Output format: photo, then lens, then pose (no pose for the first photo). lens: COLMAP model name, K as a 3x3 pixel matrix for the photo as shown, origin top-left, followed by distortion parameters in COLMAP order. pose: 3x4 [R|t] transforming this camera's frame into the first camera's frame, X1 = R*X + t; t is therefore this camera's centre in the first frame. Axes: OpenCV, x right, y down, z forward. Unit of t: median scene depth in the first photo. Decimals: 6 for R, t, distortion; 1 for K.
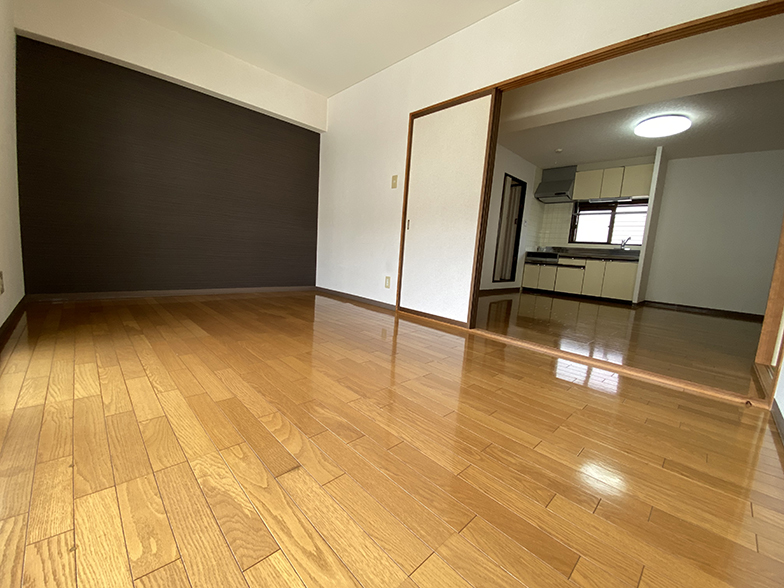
lens RADIAL K [[316.7, 0, 392.3], [0, 316.7, 296.4], [0, 0, 1]] dist [0.003275, -0.010435]
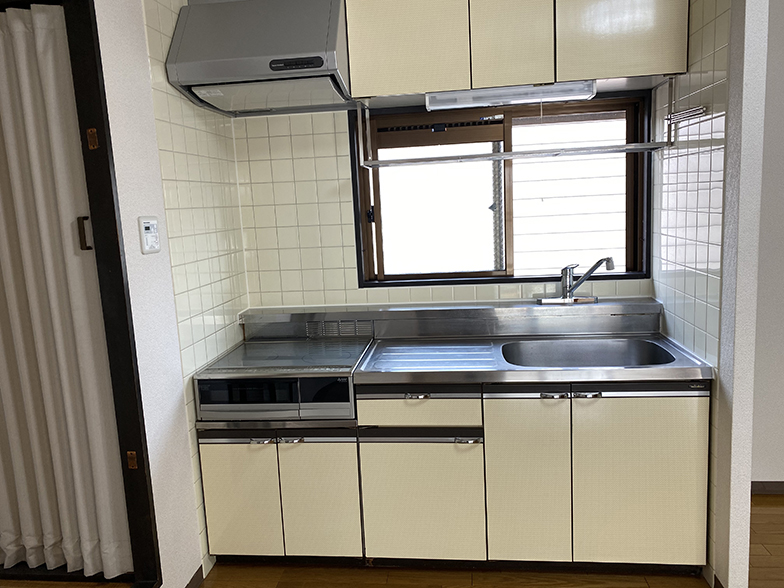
lens RADIAL K [[599.5, 0, 392.0], [0, 599.5, 294.0], [0, 0, 1]] dist [0.006127, -0.004043]
pose [[0.765085, -0.199543, 0.612232, 0.334415], [0.185516, 0.978767, 0.087173, -0.216420], [-0.616627, 0.046885, 0.785858, 0.705268]]
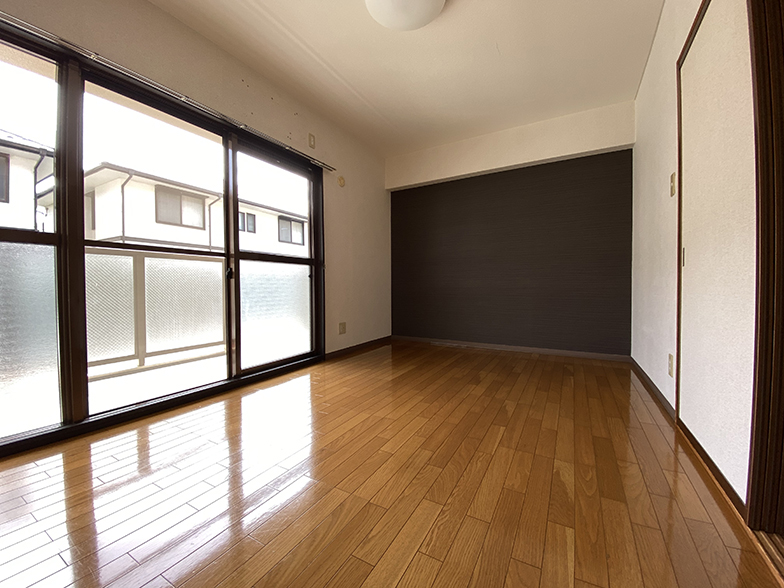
lens RADIAL K [[316.7, 0, 392.3], [0, 316.7, 296.4], [0, 0, 1]] dist [0.003275, -0.010435]
pose [[0.275854, -0.041708, -0.960294, 0.210181], [-0.114857, 0.990470, -0.076013, -0.035712], [0.954313, 0.131265, 0.268434, 0.214988]]
